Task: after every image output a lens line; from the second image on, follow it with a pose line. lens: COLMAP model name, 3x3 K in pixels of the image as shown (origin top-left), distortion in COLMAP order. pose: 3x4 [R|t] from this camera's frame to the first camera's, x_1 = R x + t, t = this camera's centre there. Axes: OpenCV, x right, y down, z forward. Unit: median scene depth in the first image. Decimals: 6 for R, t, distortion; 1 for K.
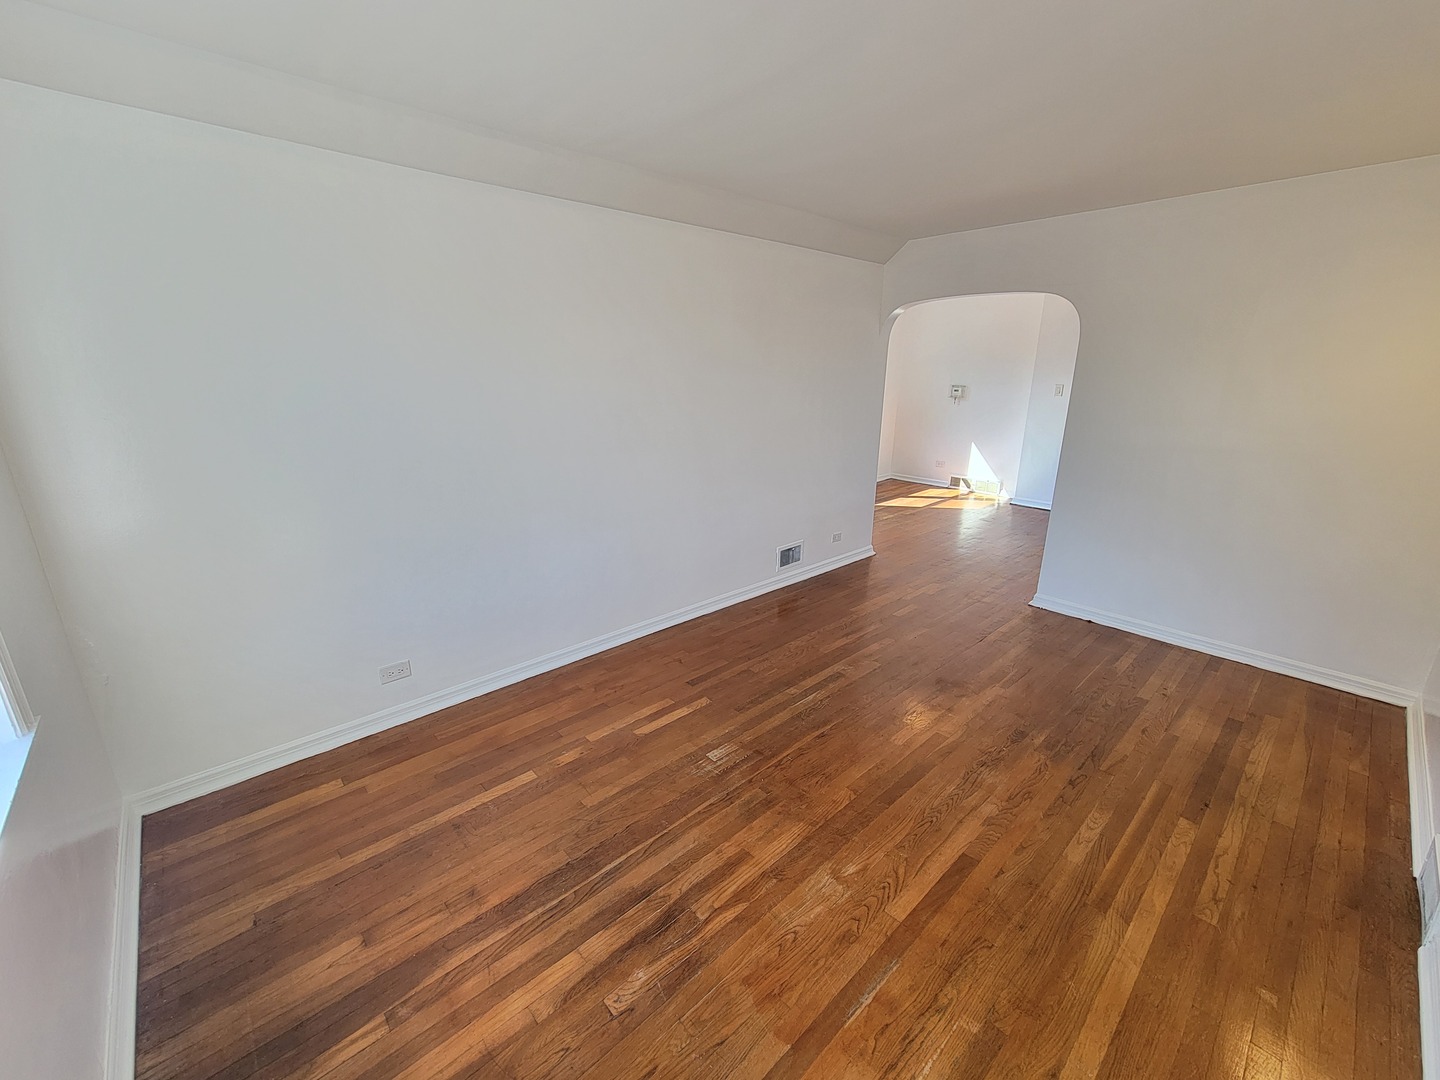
lens RADIAL K [[591.5, 0, 715.4], [0, 591.5, 541.0], [0, 0, 1]] dist [-0.000333, 0.000441]
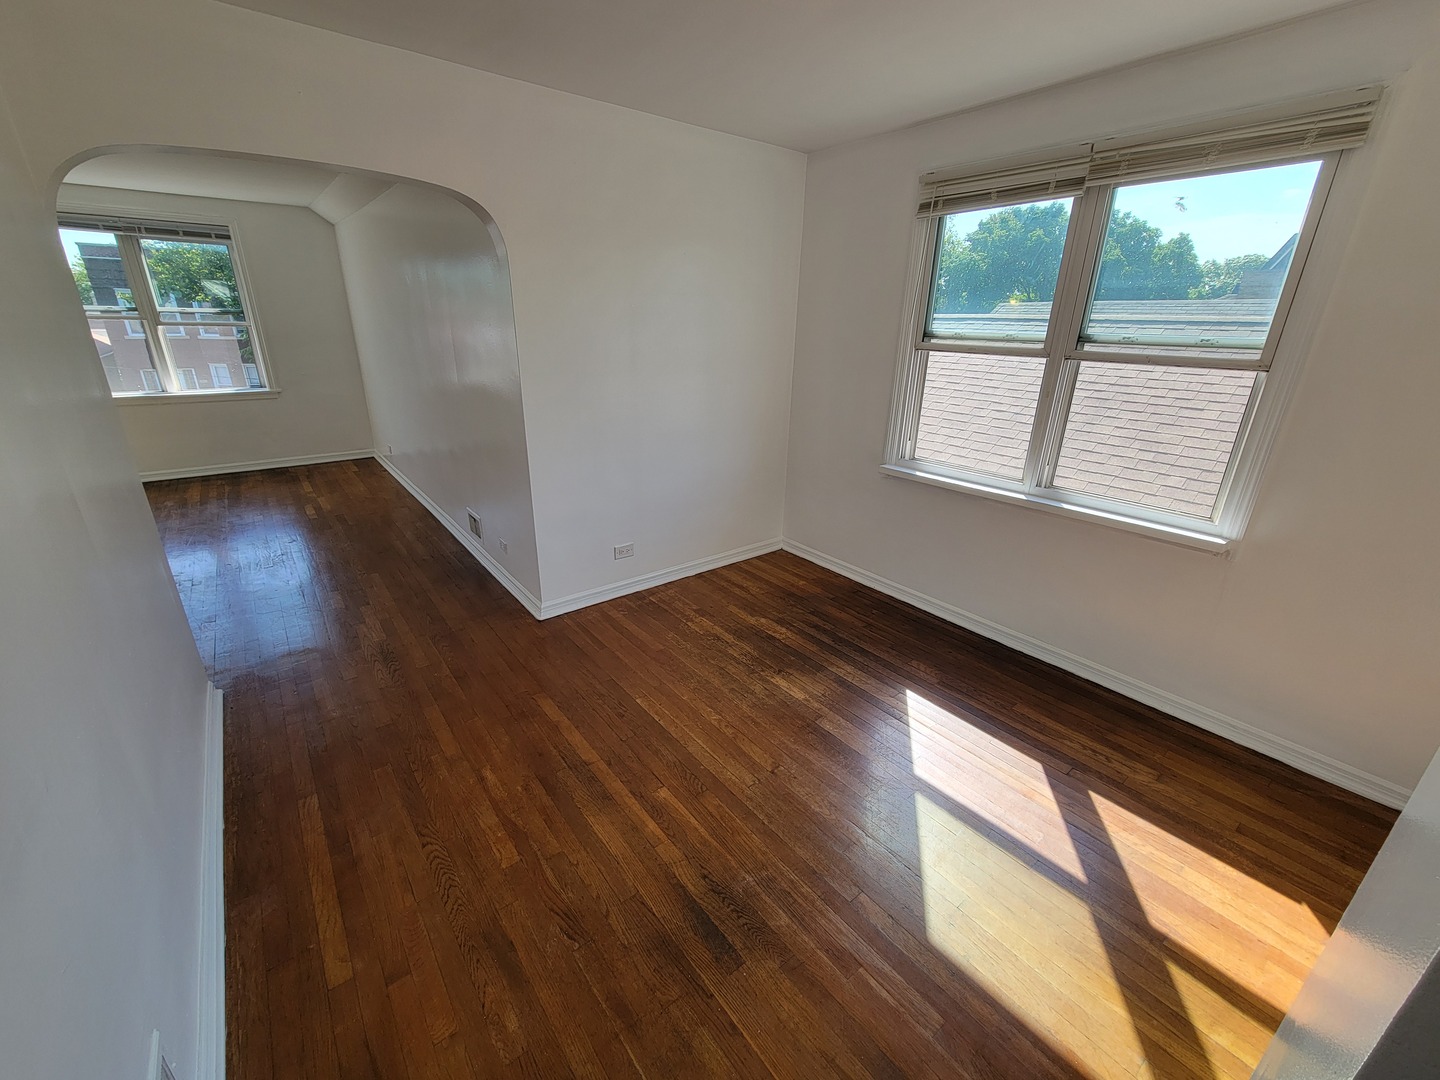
lens RADIAL K [[591.5, 0, 715.4], [0, 591.5, 541.0], [0, 0, 1]] dist [-0.000333, 0.000441]
pose [[-0.076060, 0.350525, -0.933460, 1.731127], [-0.302777, 0.883848, 0.356566, -0.705930], [0.950022, 0.309750, 0.038905, 2.413294]]
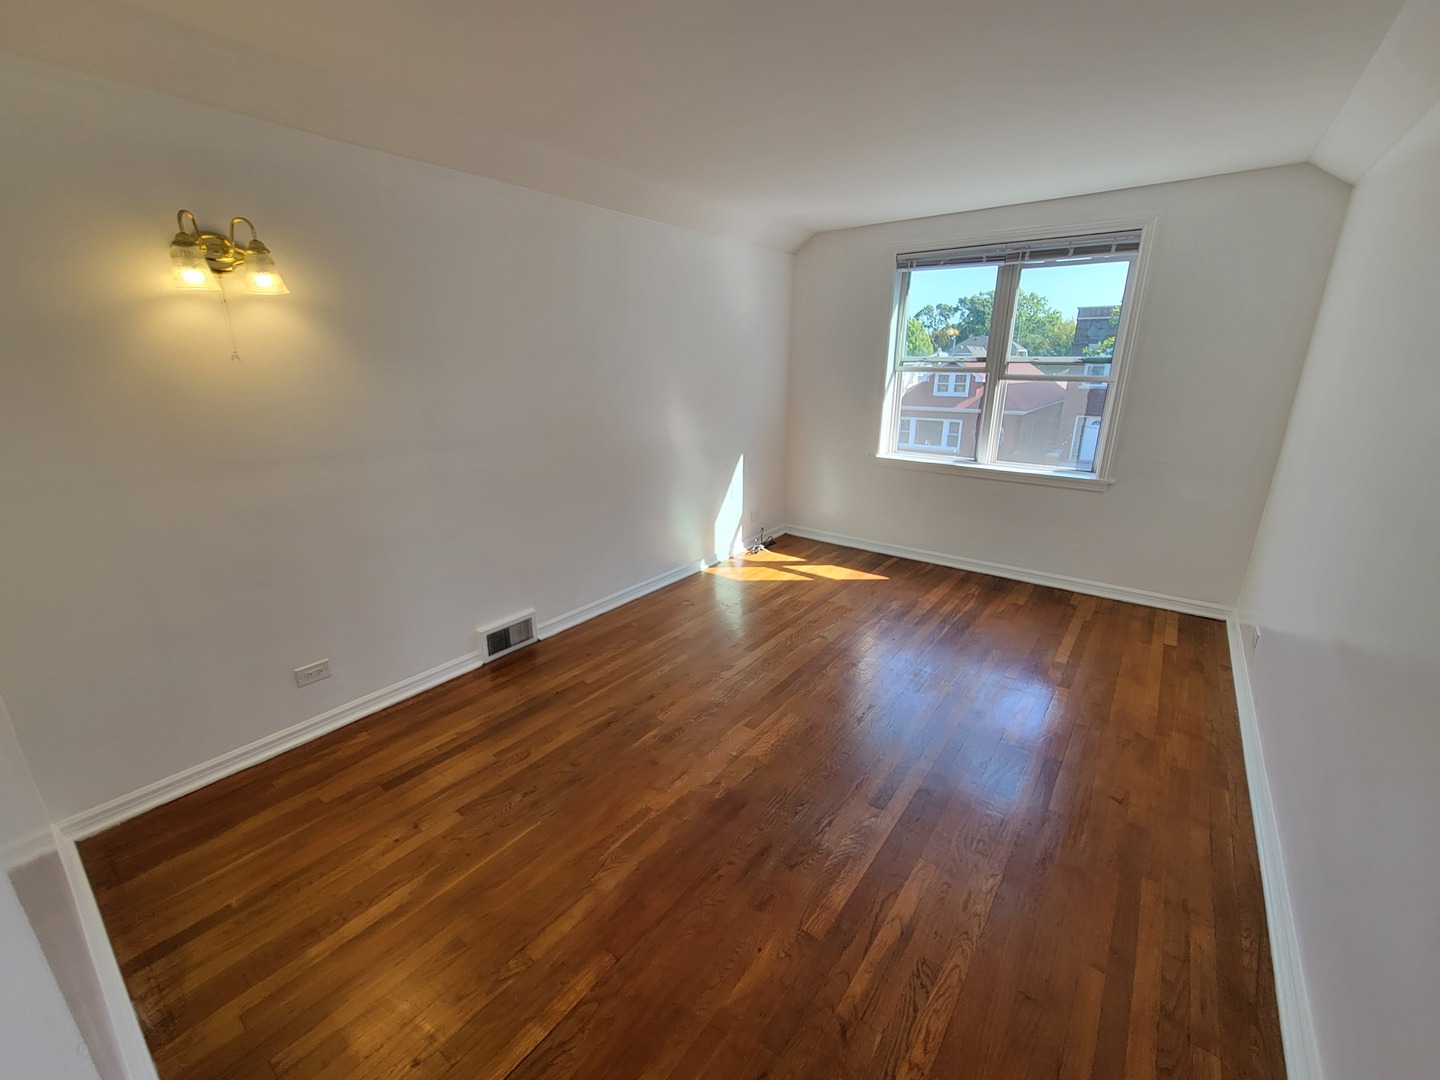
lens RADIAL K [[593.6, 0, 721.3], [0, 593.6, 539.0], [0, 0, 1]] dist [0.000038, -0.000105]
pose [[-0.982865, 0.049613, -0.177525, 0.639092], [-0.056698, 0.835031, 0.547274, -0.502766], [0.175391, 0.547962, -0.817910, 1.768832]]
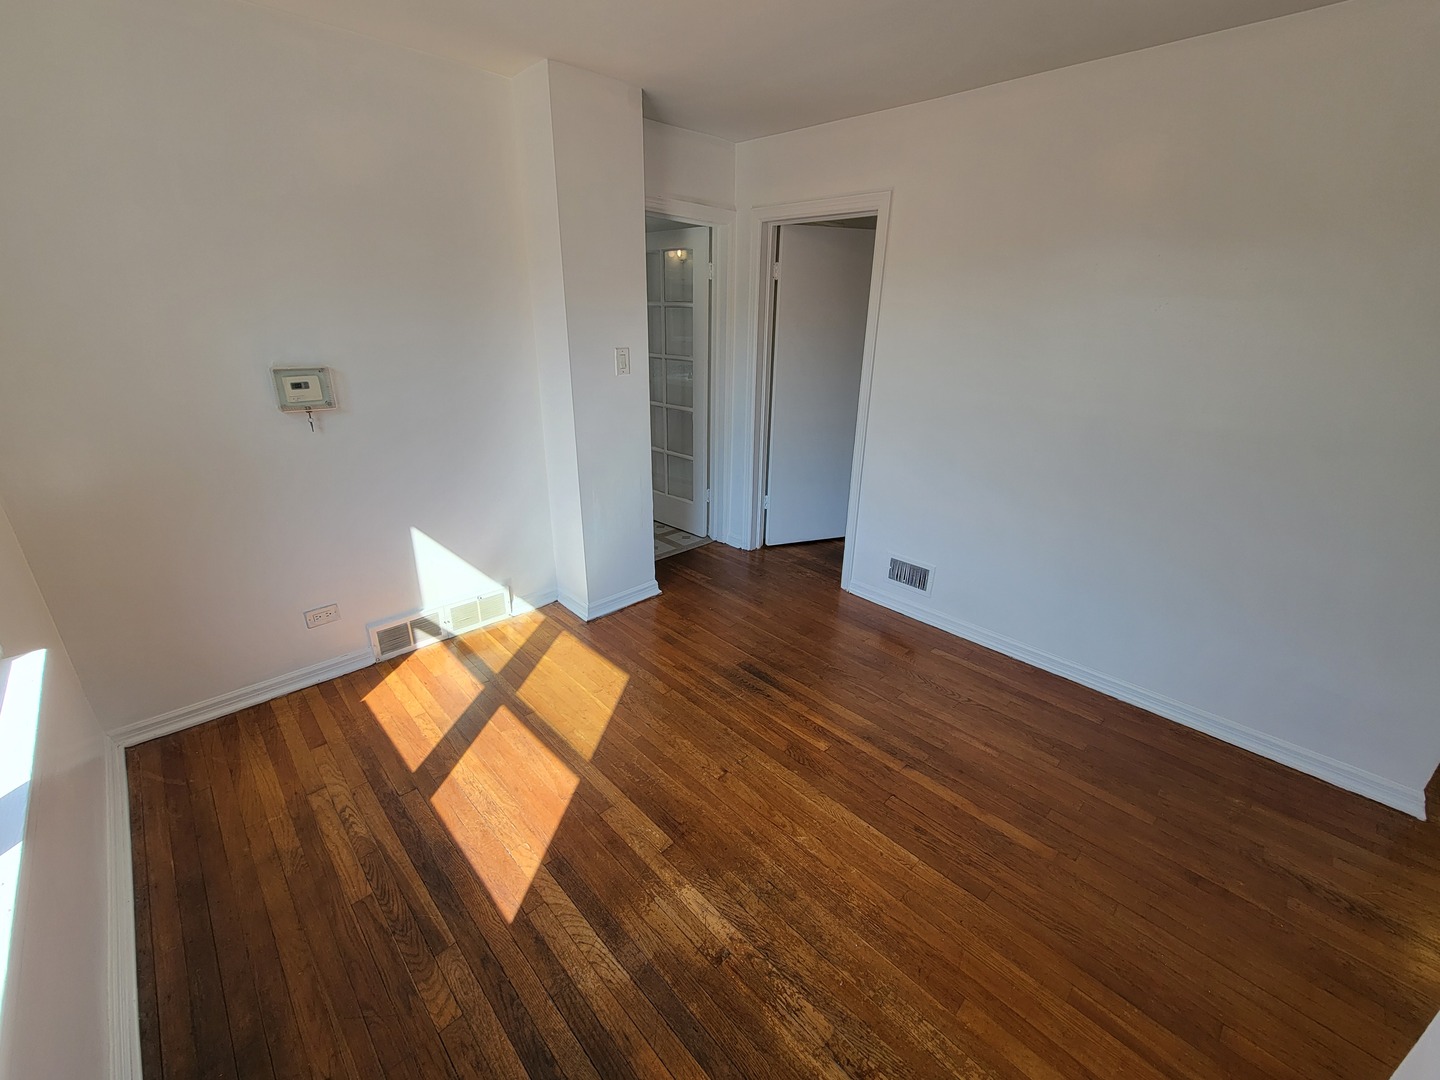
lens RADIAL K [[591.5, 0, 715.4], [0, 591.5, 541.0], [0, 0, 1]] dist [-0.000333, 0.000441]
pose [[-0.025903, -0.373207, 0.927387, 0.296043], [0.268447, 0.891026, 0.366072, -0.745589], [-0.962946, 0.258437, 0.077106, 2.495071]]
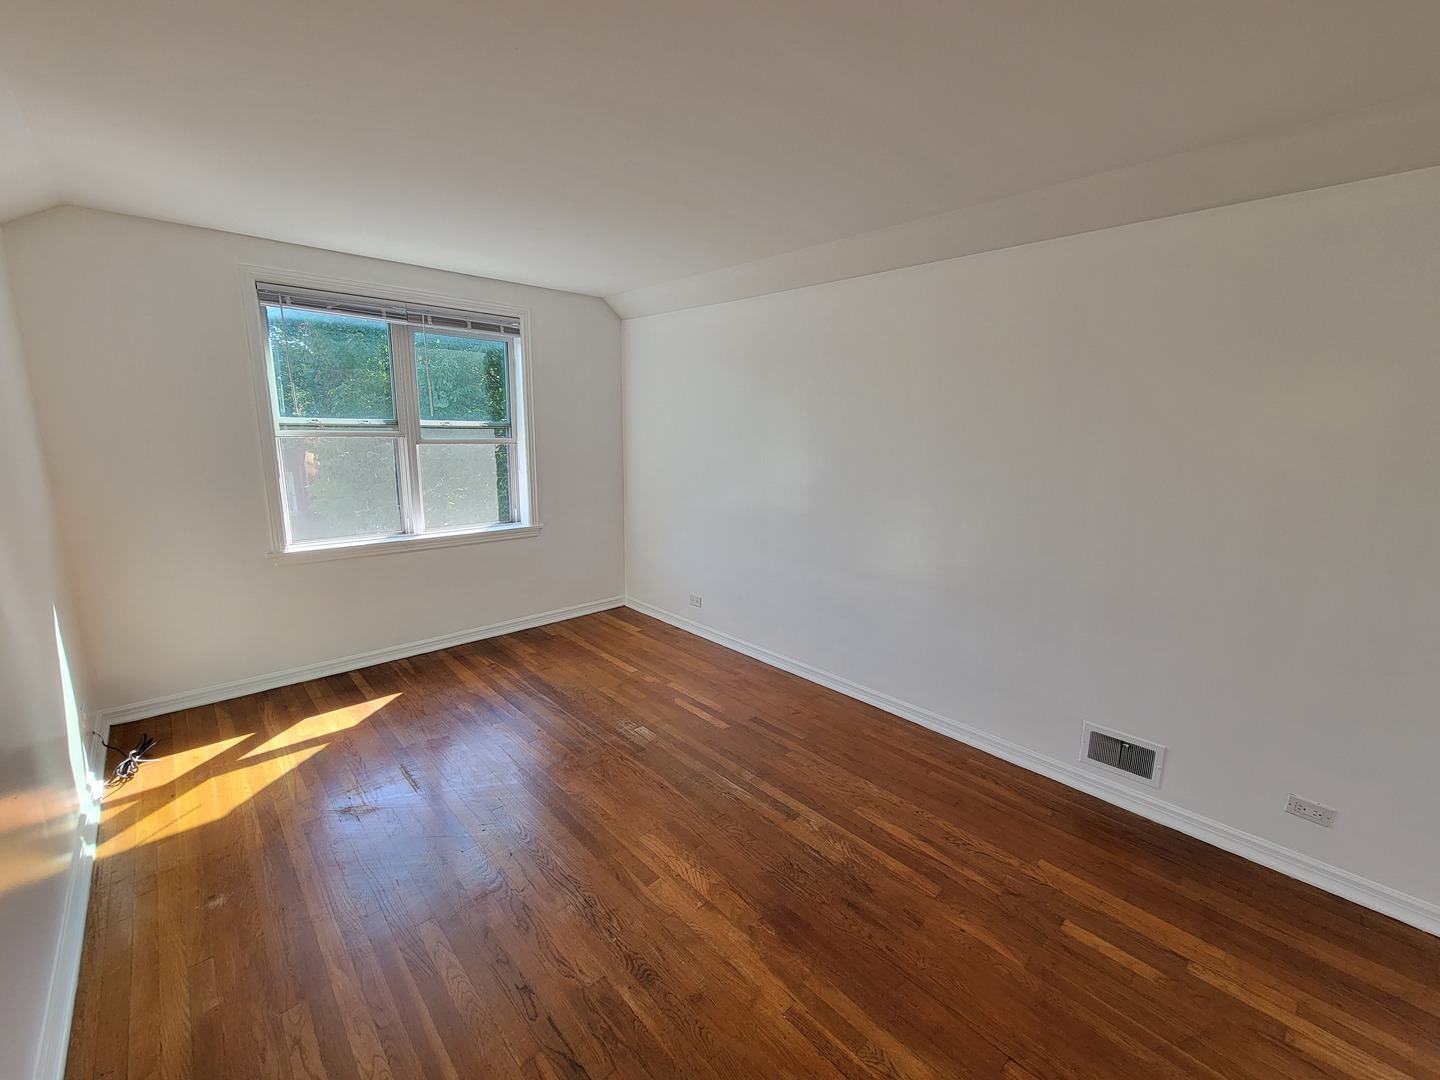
lens RADIAL K [[589.4, 0, 714.9], [0, 589.4, 539.8], [0, 0, 1]] dist [0.004153, 0.000394]
pose [[0.014463, 0.191094, -0.981465, 1.152906], [-0.299404, 0.937358, 0.178094, -0.273882], [0.954017, 0.291279, 0.070771, 0.975695]]
